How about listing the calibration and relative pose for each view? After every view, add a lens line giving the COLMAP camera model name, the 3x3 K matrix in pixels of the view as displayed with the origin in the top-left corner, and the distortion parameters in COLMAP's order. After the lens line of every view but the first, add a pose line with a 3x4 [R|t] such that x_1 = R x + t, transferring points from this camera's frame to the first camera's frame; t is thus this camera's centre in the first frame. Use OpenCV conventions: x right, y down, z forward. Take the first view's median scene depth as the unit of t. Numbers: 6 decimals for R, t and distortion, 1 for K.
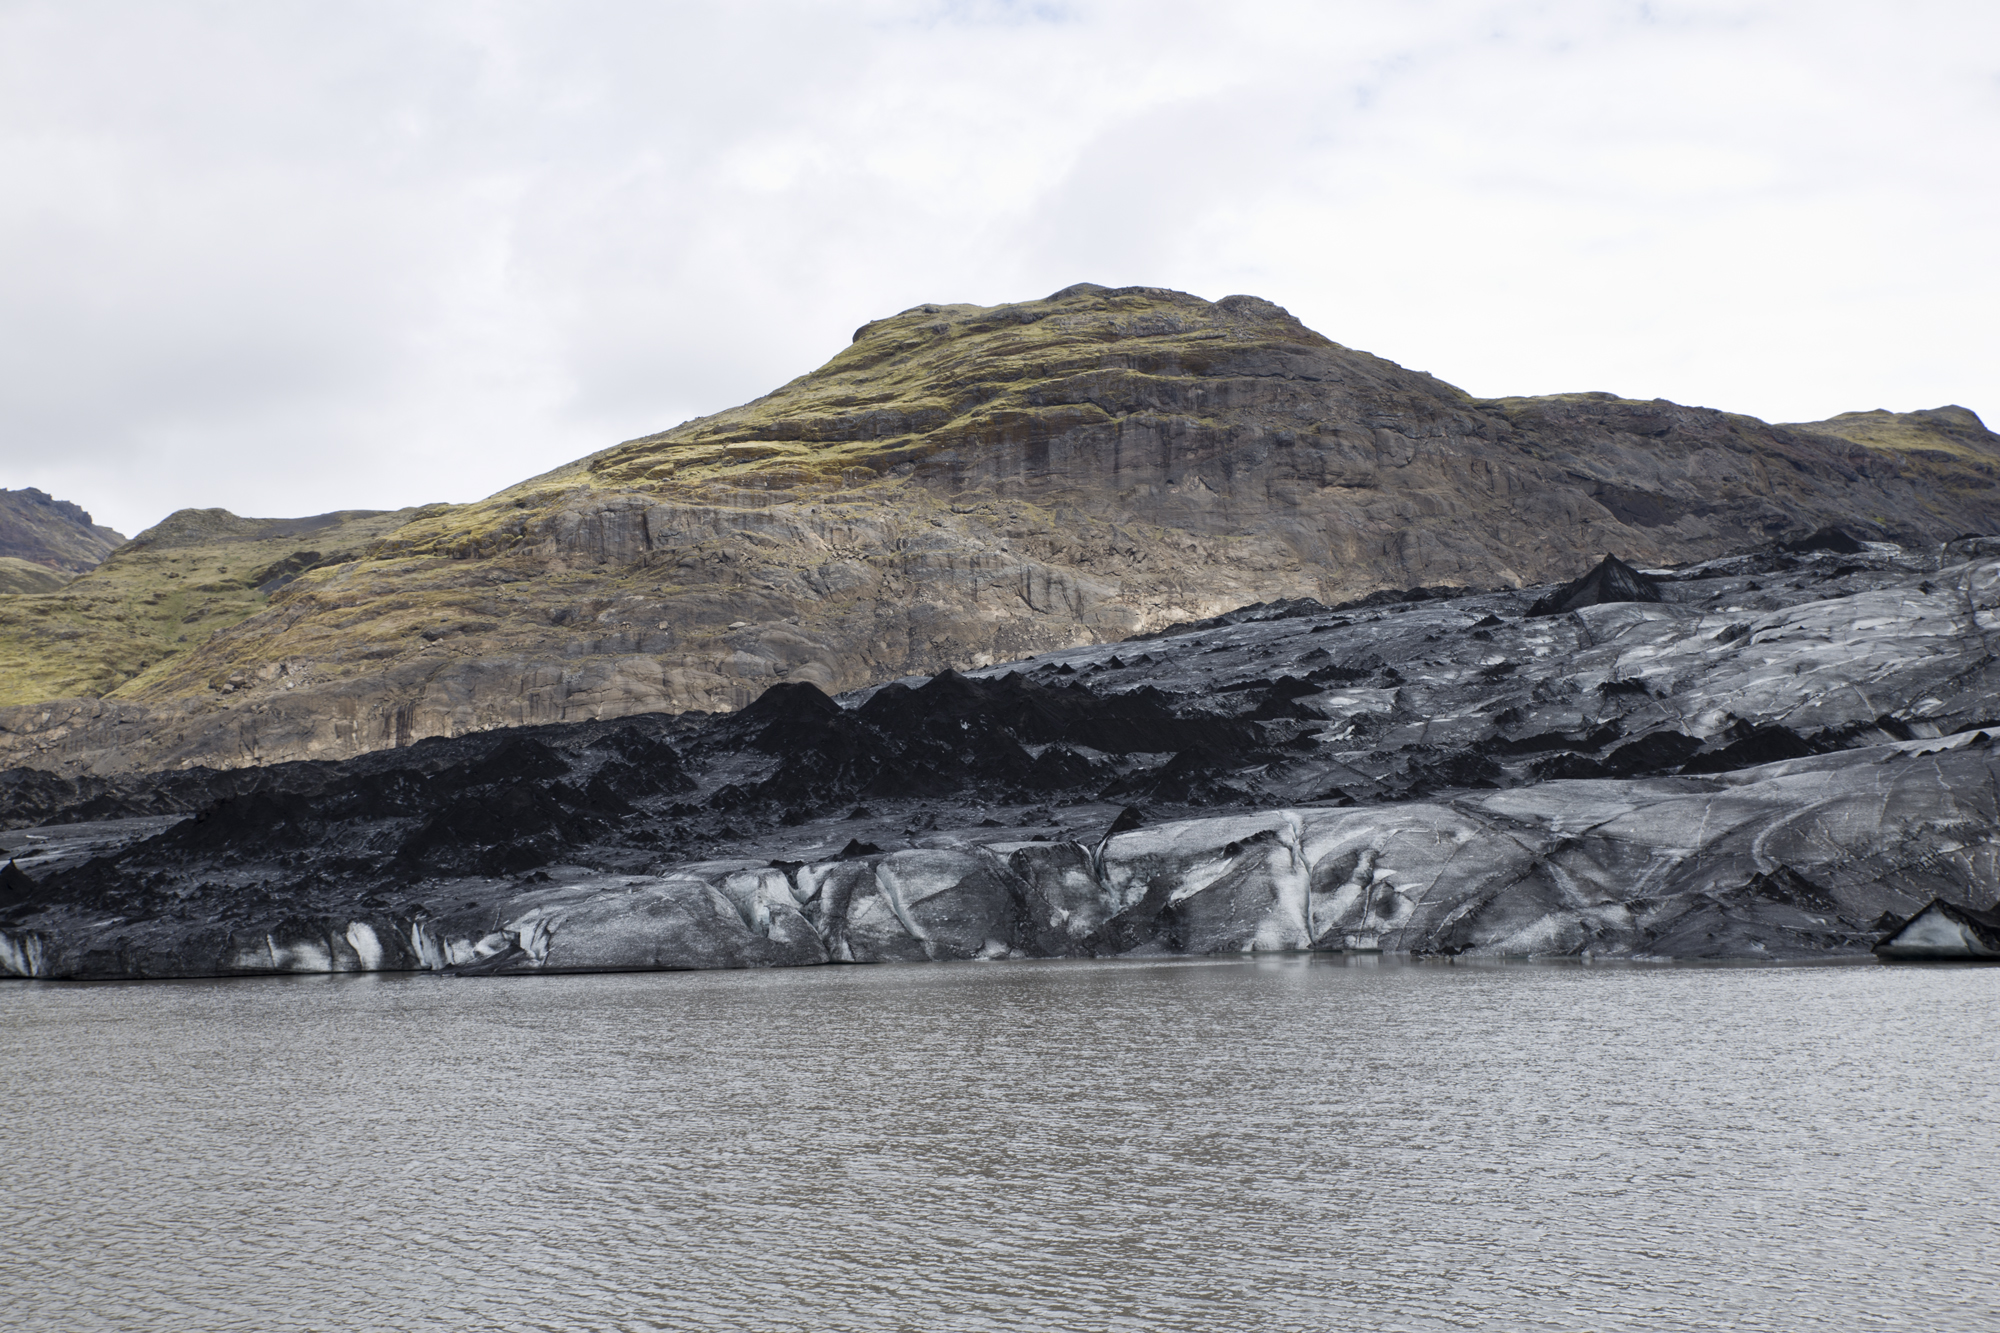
lens RADIAL K [[2540.1, 0, 996.6], [0, 2540.1, 670.4], [0, 0, 1]] dist [0.084664, 0.000000]
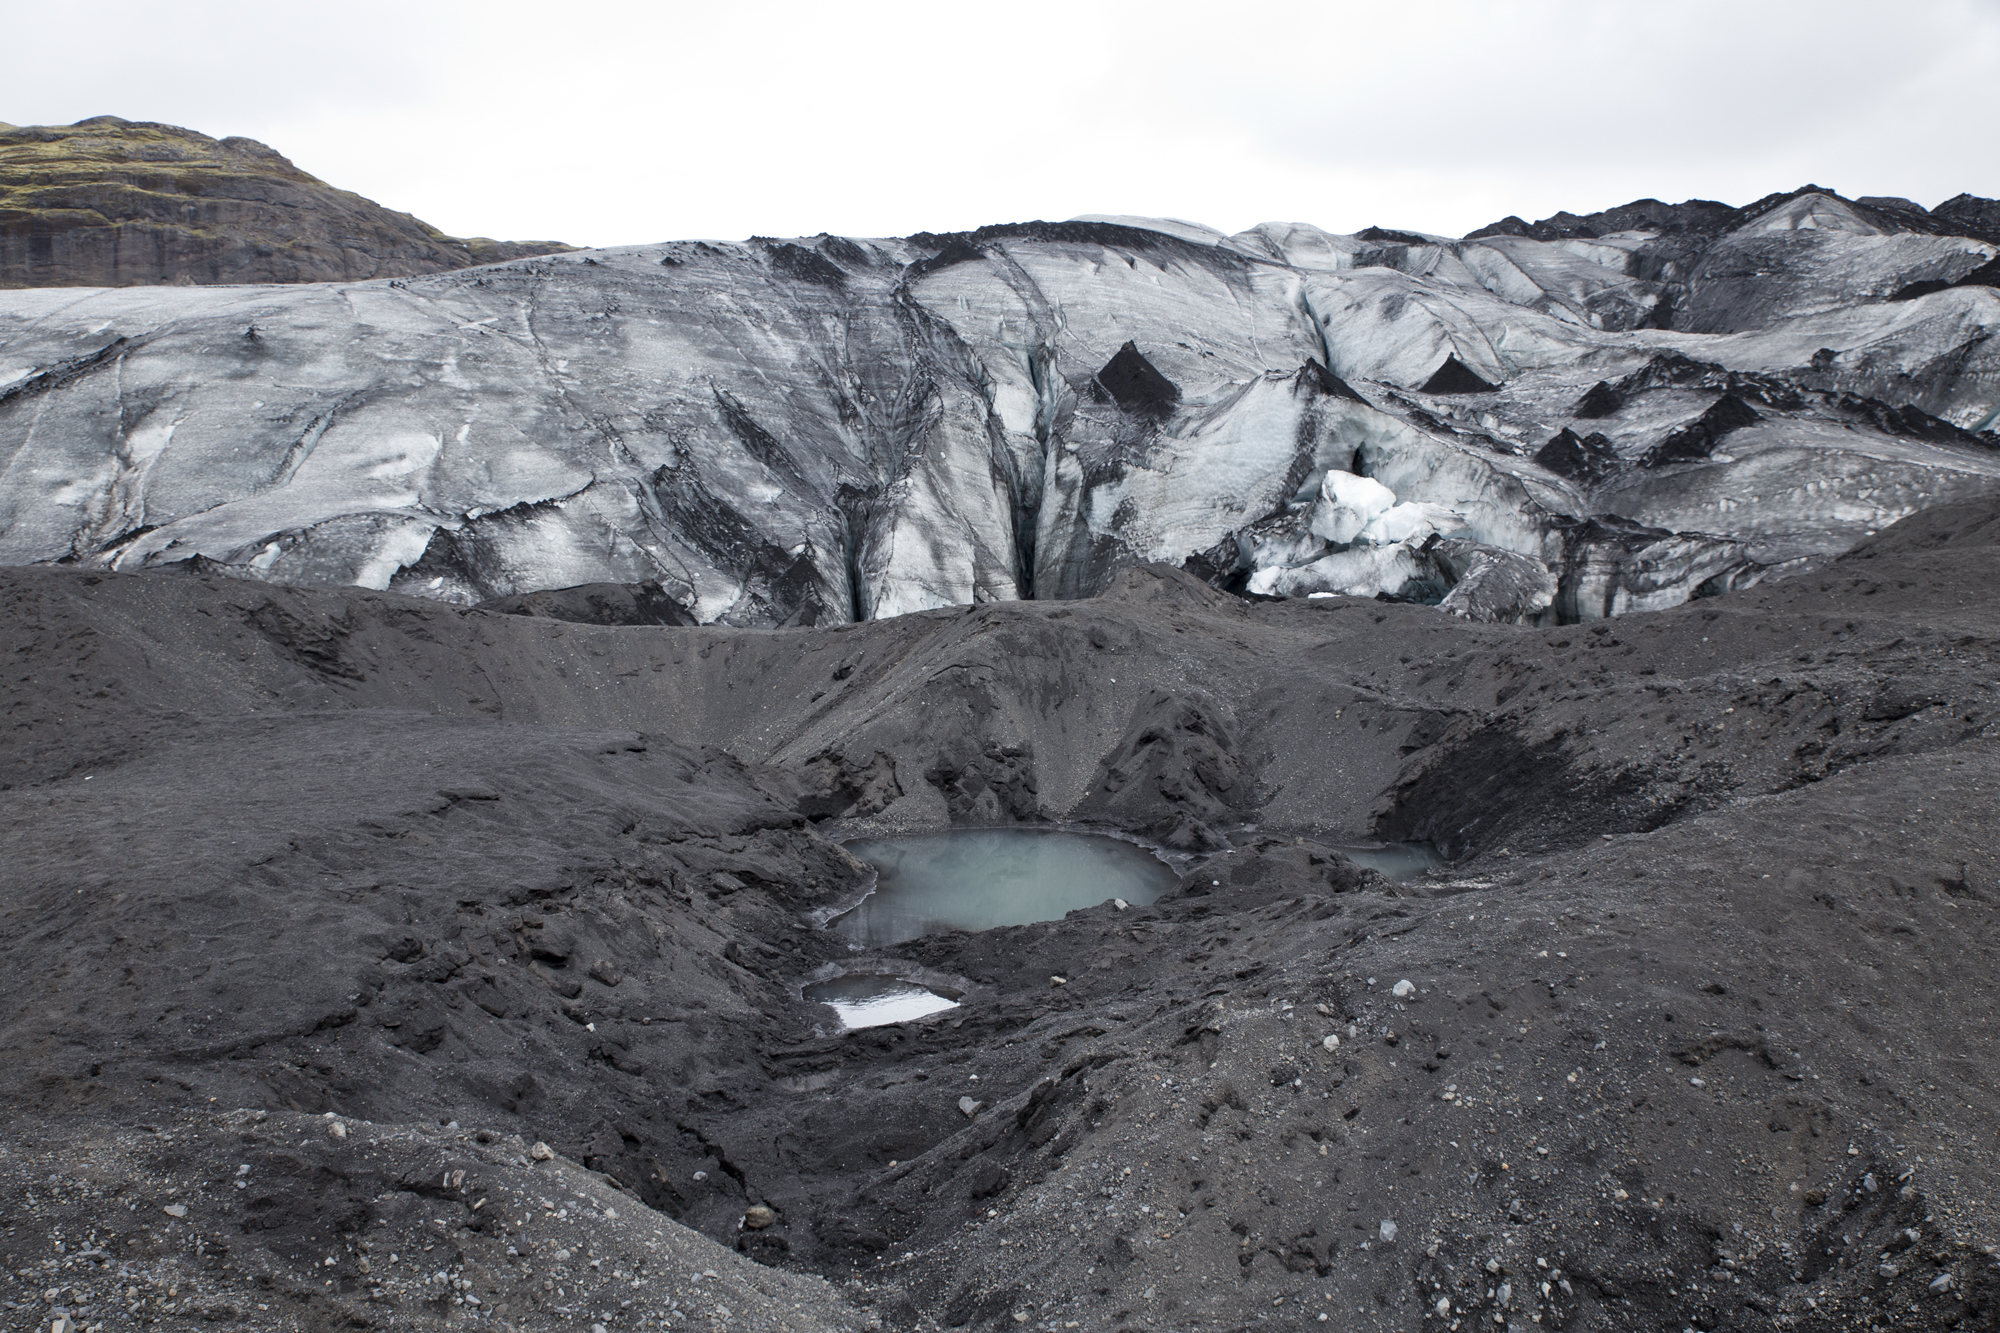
lens RADIAL K [[1646.3, 0, 978.5], [0, 1646.3, 662.7], [0, 0, 1]] dist [-0.067865, 0.099753]
pose [[0.911036, -0.031360, 0.411133, 0.095239], [-0.022770, 0.991756, 0.126103, 0.004238], [-0.411698, -0.124246, 0.902811, 0.075544]]
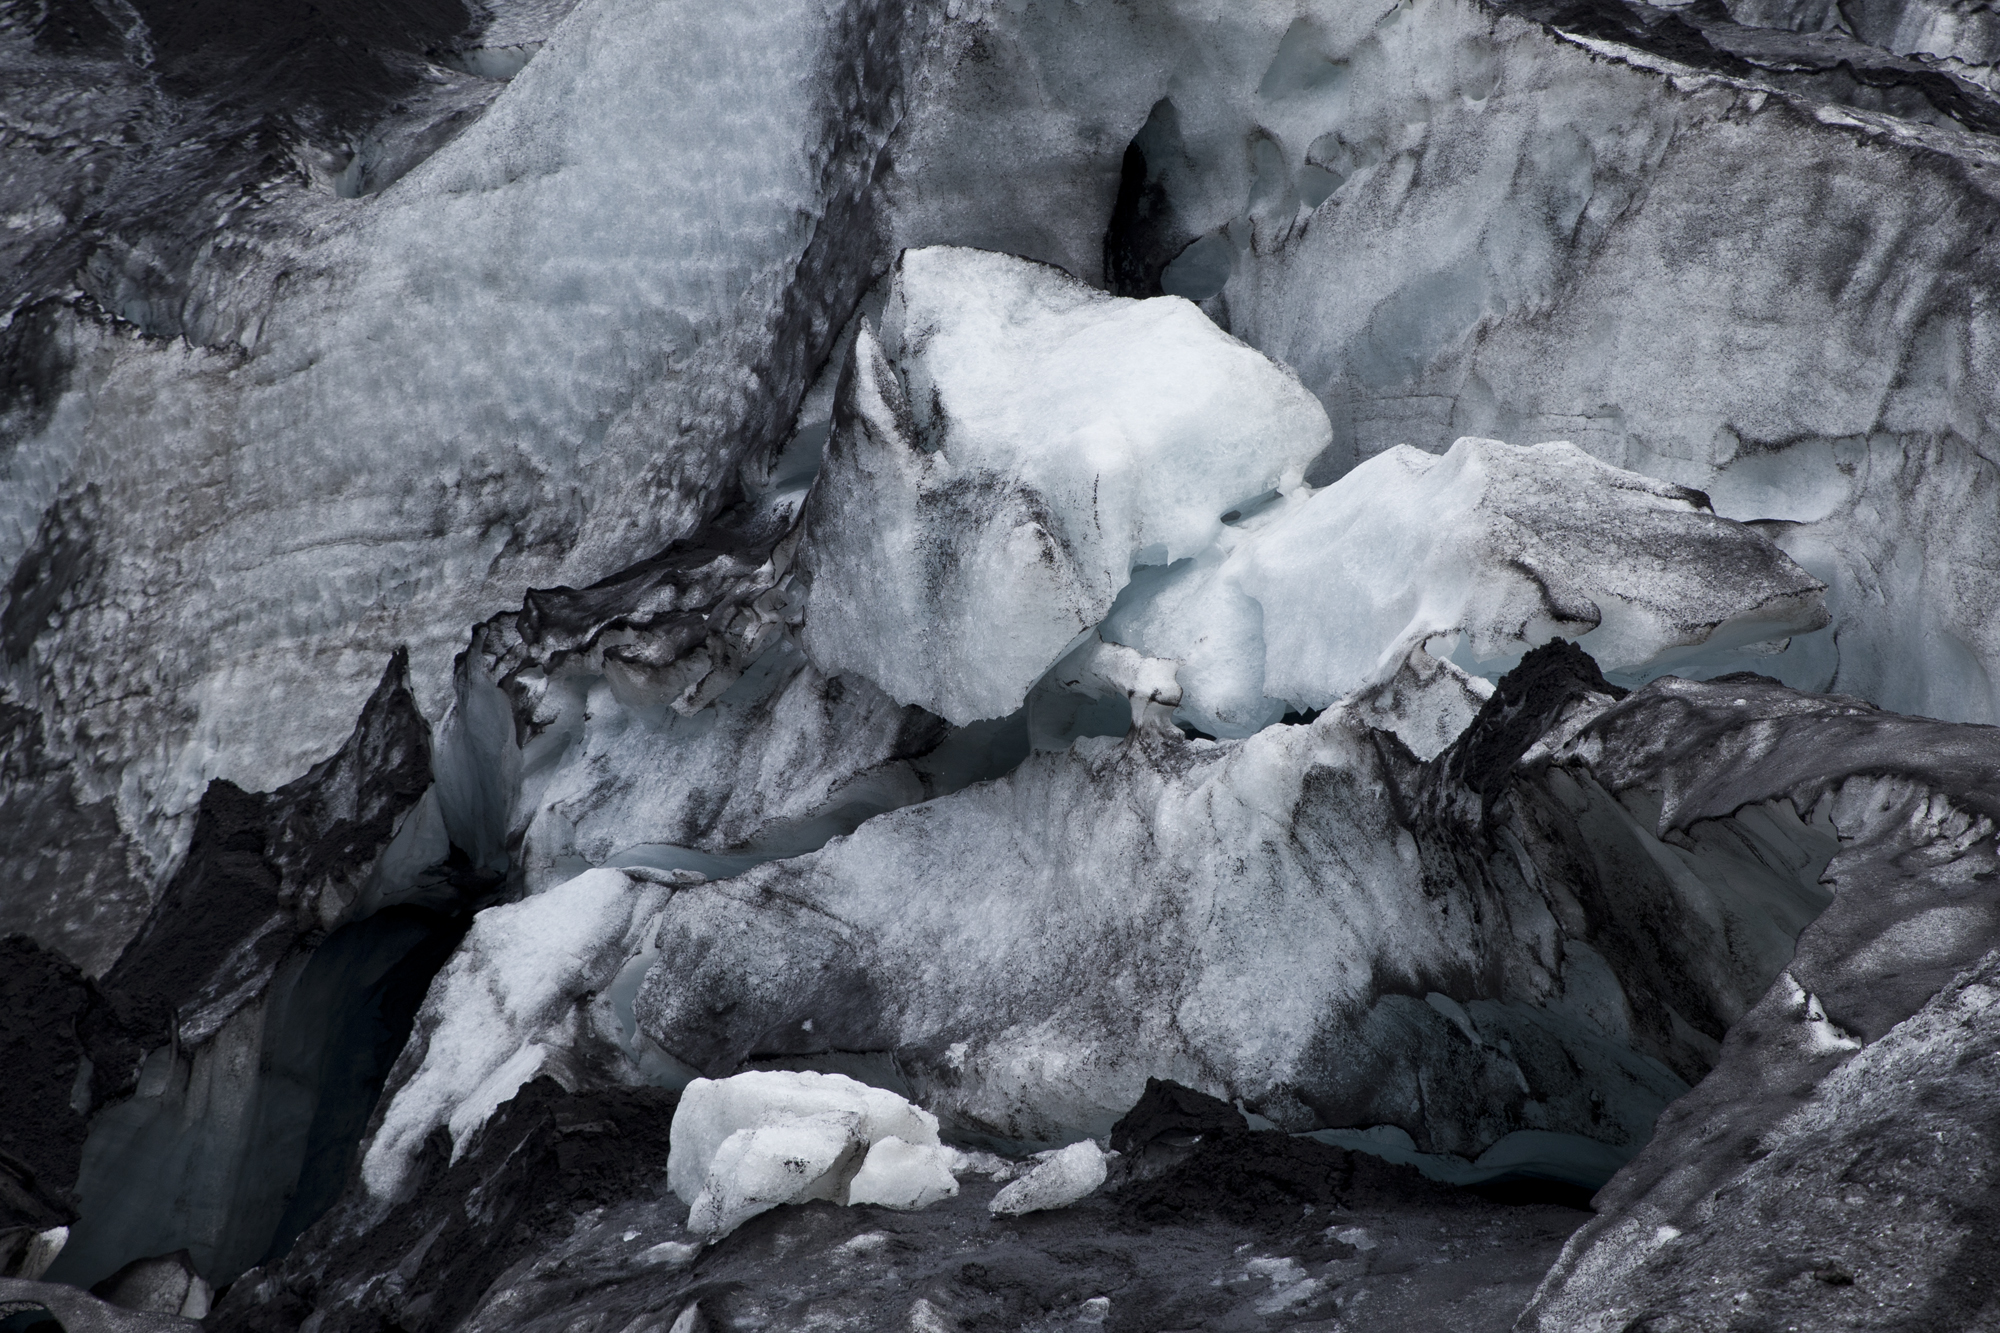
lens RADIAL K [[3893.7, 0, 1003.5], [0, 3893.7, 665.0], [0, 0, 1]] dist [0.080892, 0.000000]
pose [[0.876745, 0.023813, 0.480366, 0.122196], [-0.041122, 0.998828, 0.025540, 0.006311], [-0.479195, -0.042146, 0.876696, 0.106225]]
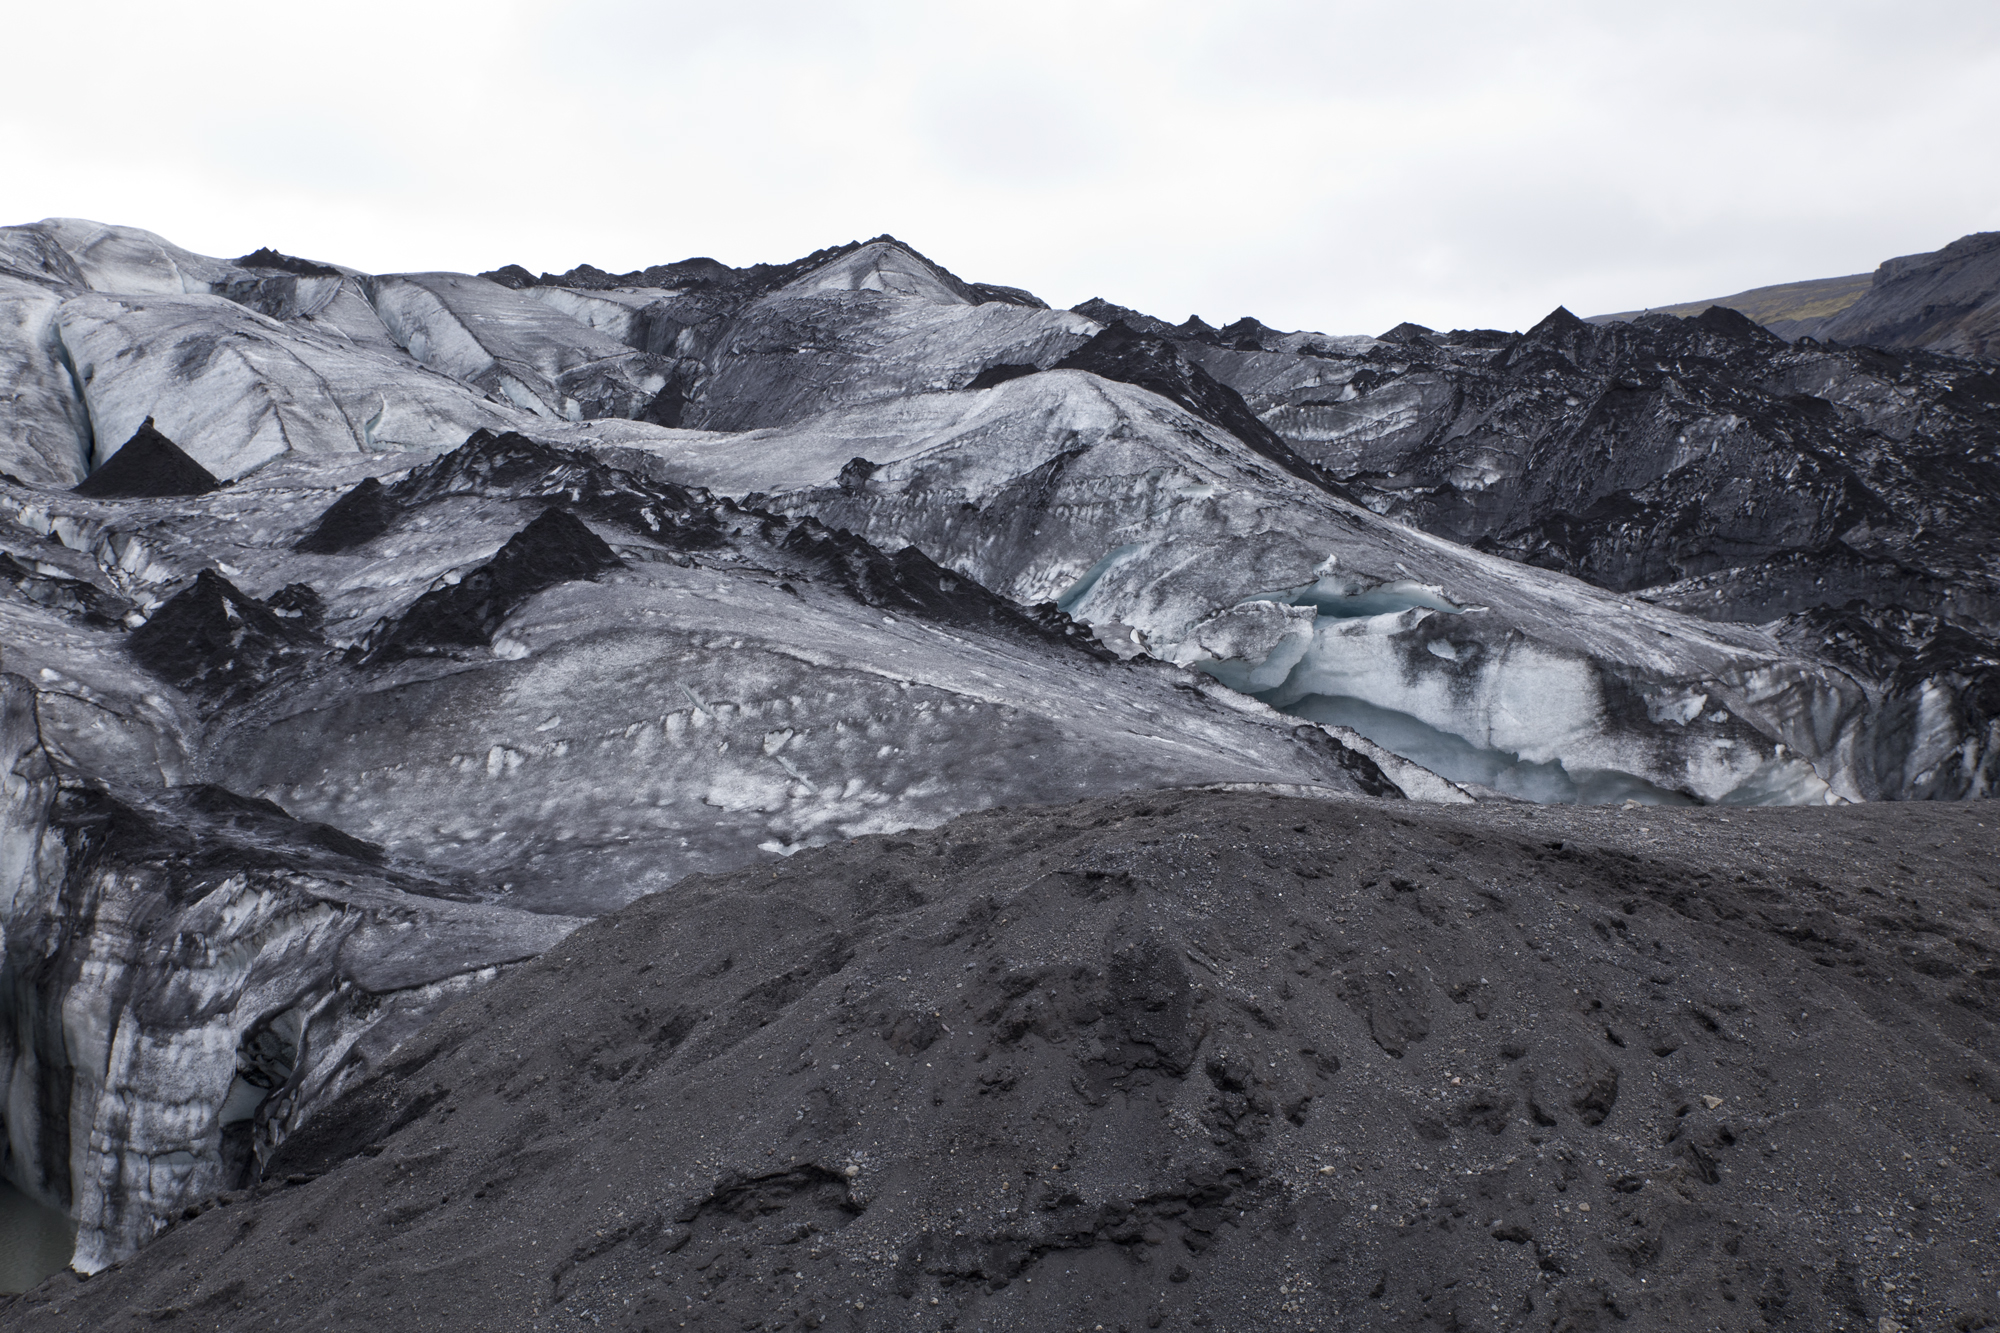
lens RADIAL K [[2302.1, 0, 1005.9], [0, 2302.1, 668.3], [0, 0, 1]] dist [0.007244, 0.000000]
pose [[0.610282, 0.024519, 0.791805, 0.116102], [-0.048635, 0.998795, 0.006557, 0.003544], [-0.790690, -0.042511, 0.610739, 0.087854]]
